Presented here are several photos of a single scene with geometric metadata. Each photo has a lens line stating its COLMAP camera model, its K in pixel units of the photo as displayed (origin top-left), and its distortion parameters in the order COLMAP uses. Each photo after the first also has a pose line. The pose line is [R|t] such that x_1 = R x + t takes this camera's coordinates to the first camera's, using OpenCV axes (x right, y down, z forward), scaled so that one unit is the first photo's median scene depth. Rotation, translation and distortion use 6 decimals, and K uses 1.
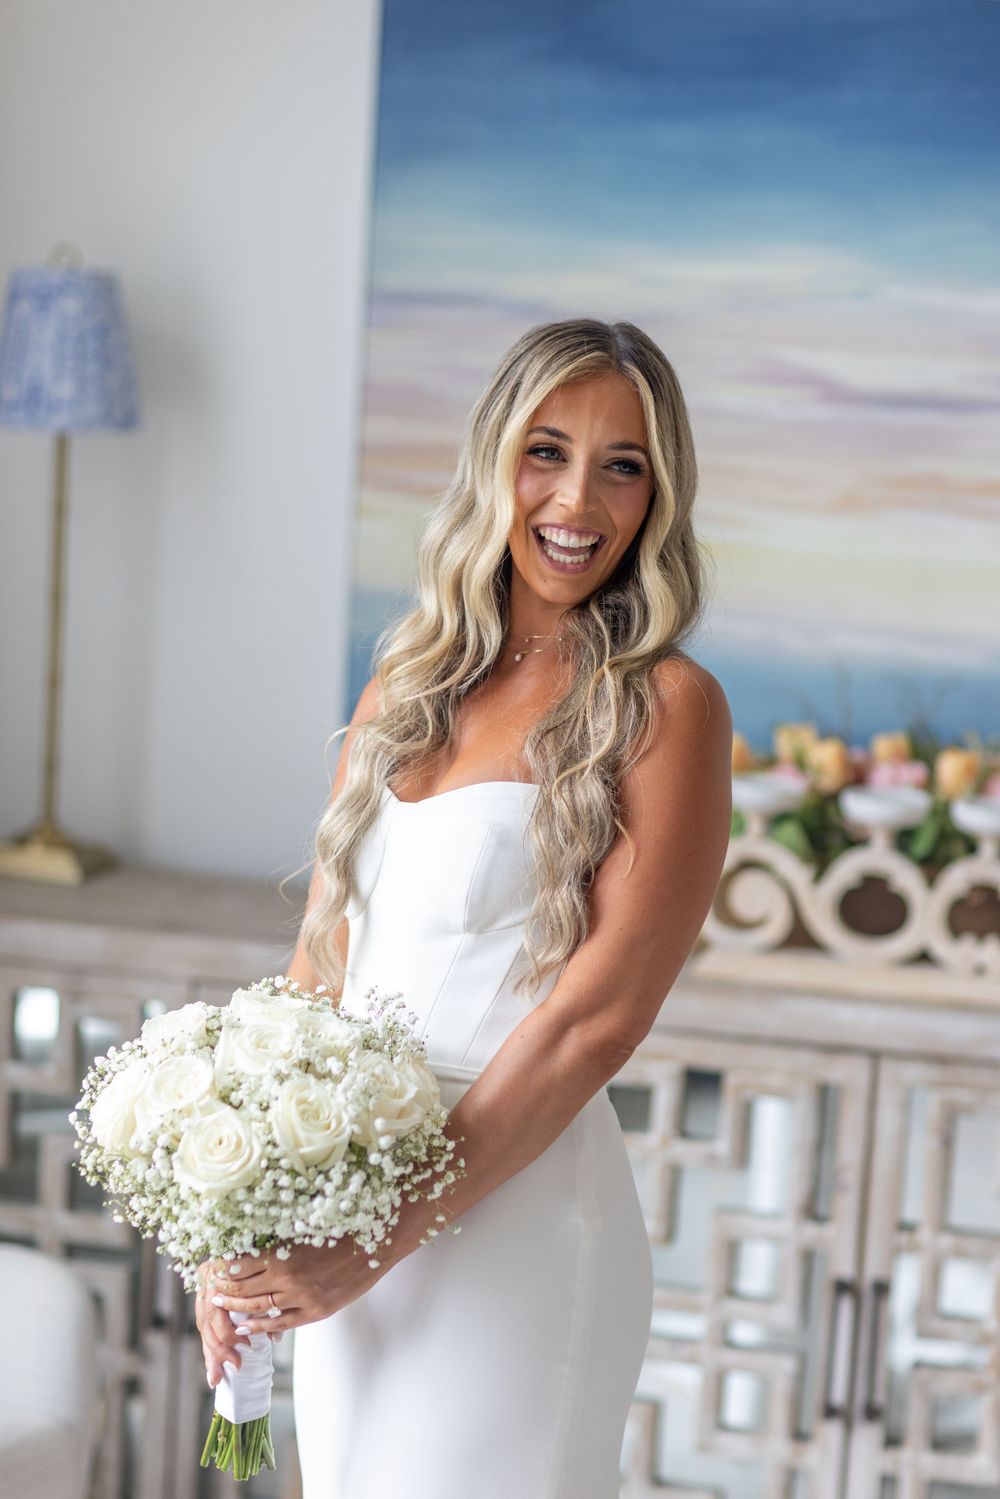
lens RADIAL K [[3790.0, 0, 502.5], [0, 3790.0, 715.9], [0, 0, 1]] dist [0.055421, 0.288599]
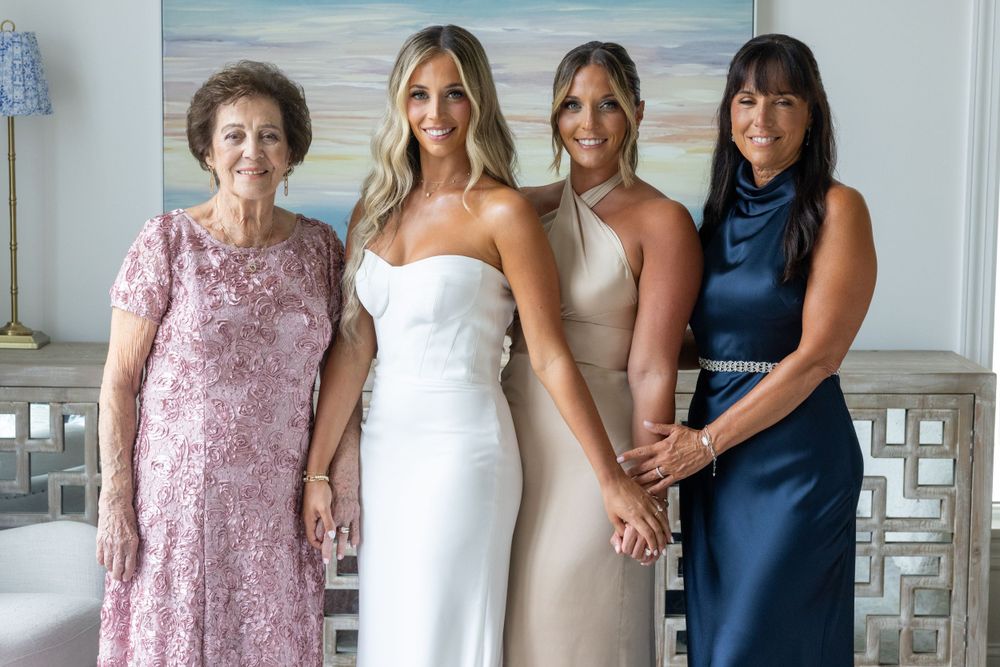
lens RADIAL K [[2431.2, 0, 480.4], [0, 2431.2, 331.3], [0, 0, 1]] dist [0.022552, 0.078228]
pose [[0.968642, -0.075441, 0.236732, -0.189030], [0.073148, 0.997150, 0.018470, 0.028614], [-0.237451, -0.000574, 0.971399, -0.258106]]
